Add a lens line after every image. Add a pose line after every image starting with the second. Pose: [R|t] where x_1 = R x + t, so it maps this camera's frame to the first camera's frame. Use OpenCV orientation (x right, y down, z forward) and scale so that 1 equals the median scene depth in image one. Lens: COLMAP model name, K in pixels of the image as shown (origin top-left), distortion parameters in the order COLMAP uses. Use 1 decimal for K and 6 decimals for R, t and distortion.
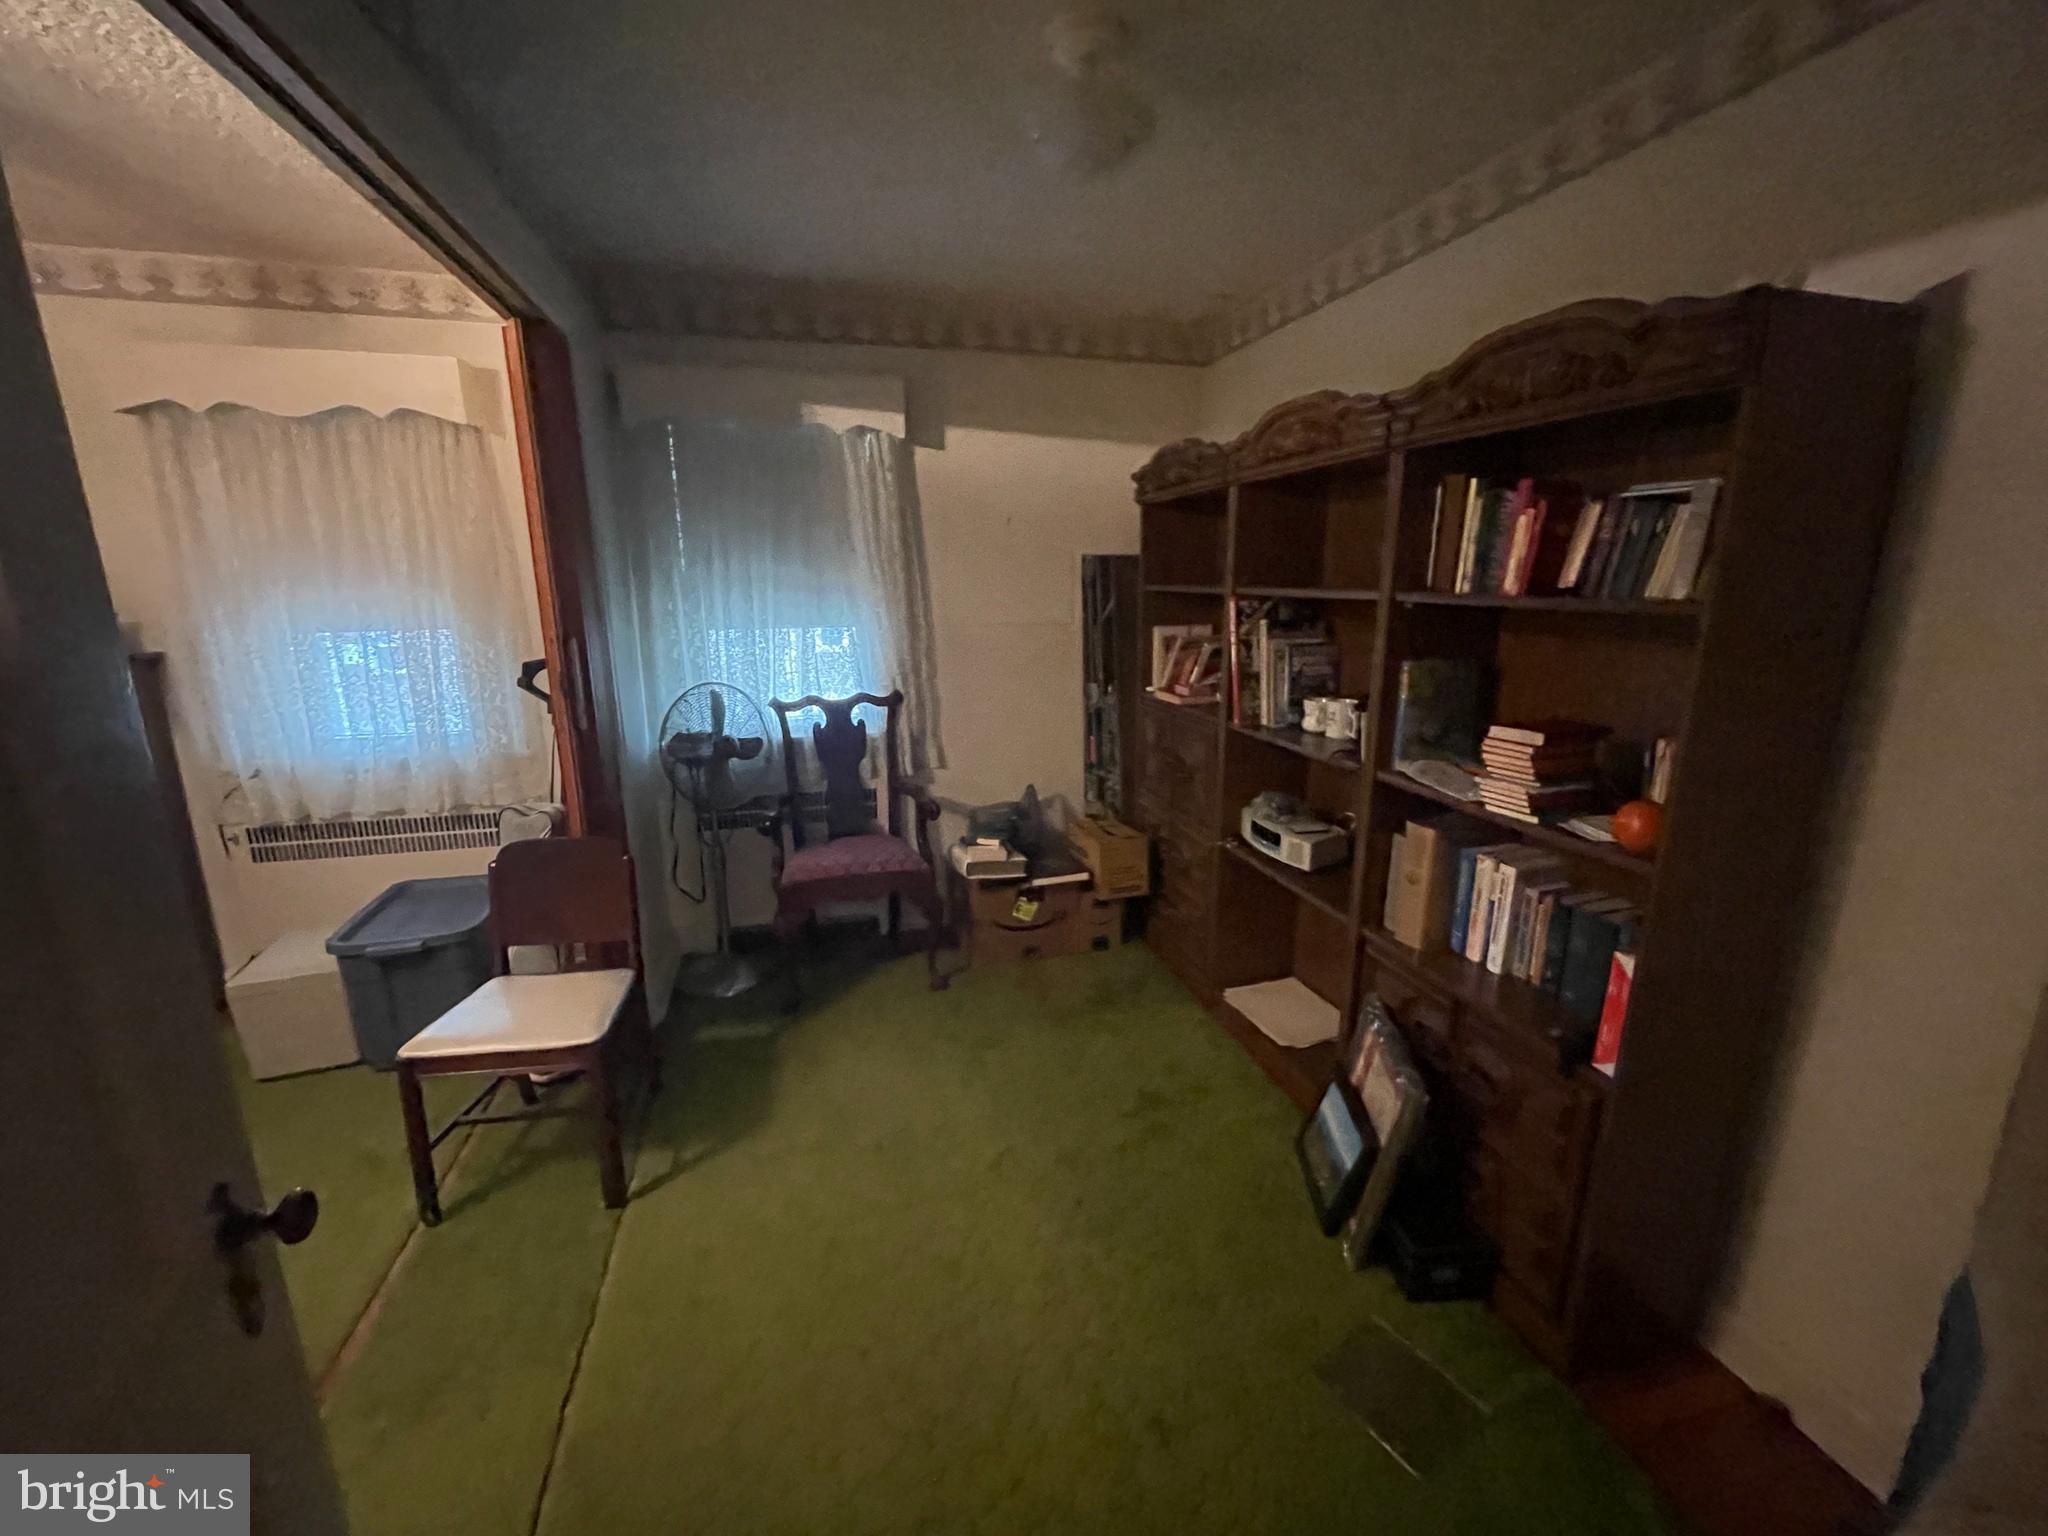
lens RADIAL K [[824.5, 0, 1036.6], [0, 824.5, 764.5], [0, 0, 1]] dist [-0.002293, -0.000186]
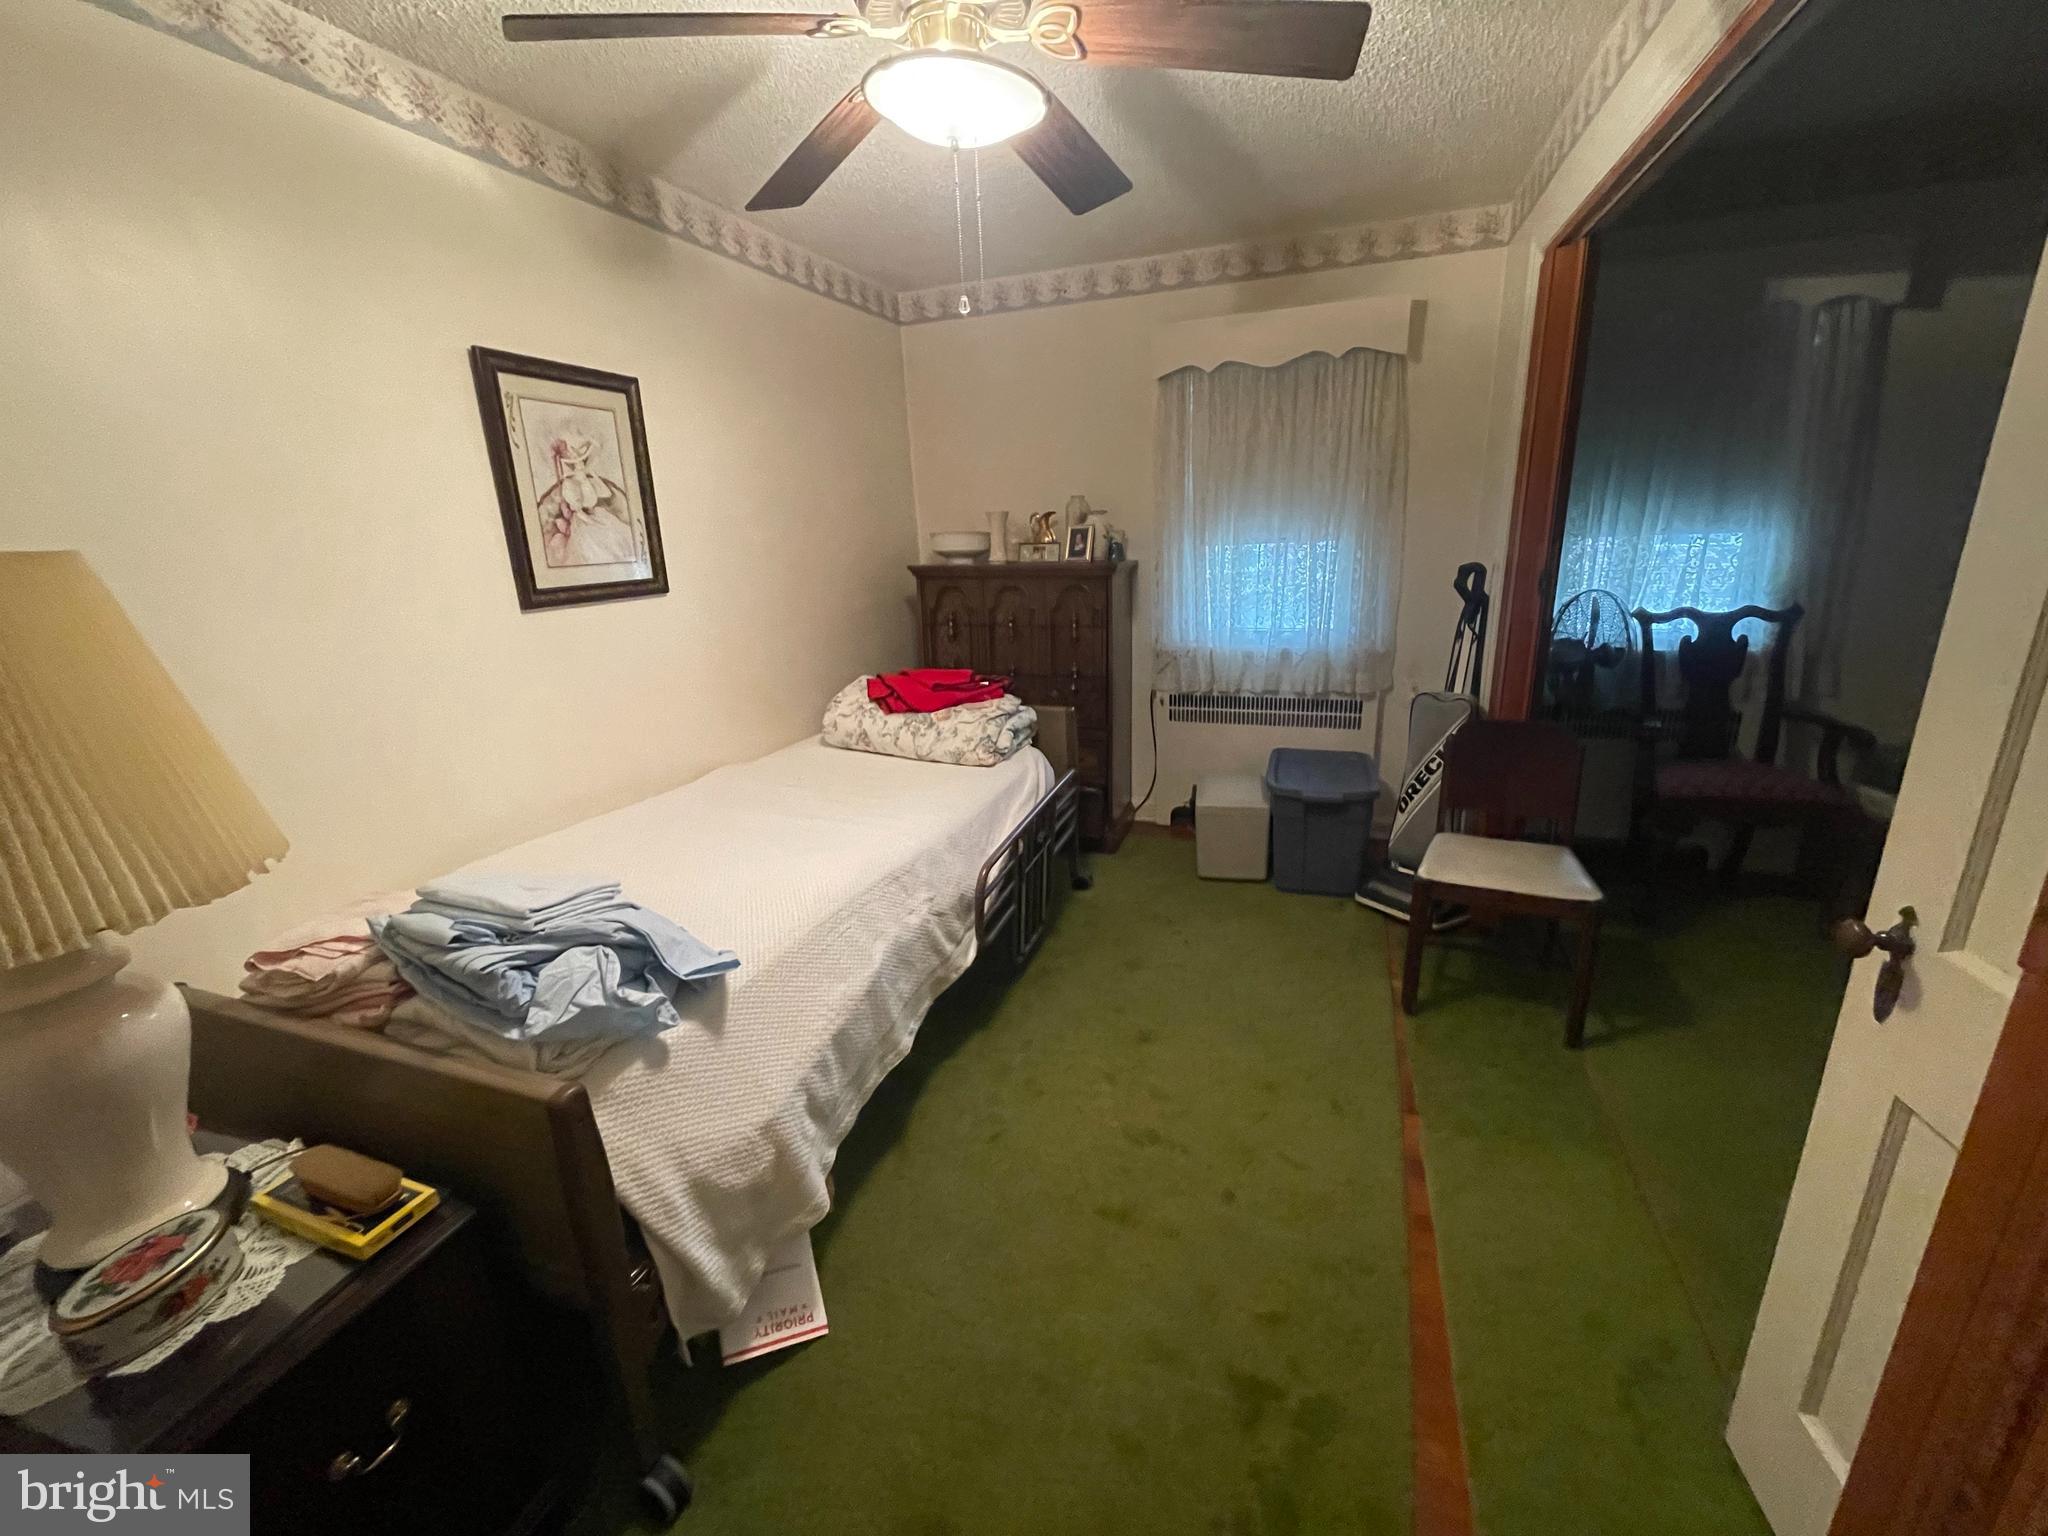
lens RADIAL K [[824.5, 0, 1024.2], [0, 824.5, 768.5], [0, 0, 1]] dist [-0.002293, -0.000186]
pose [[0.819222, 0.133705, -0.557672, -0.359282], [-0.083883, 0.989920, 0.114114, 0.058572], [0.567308, -0.046705, 0.822180, -0.226645]]
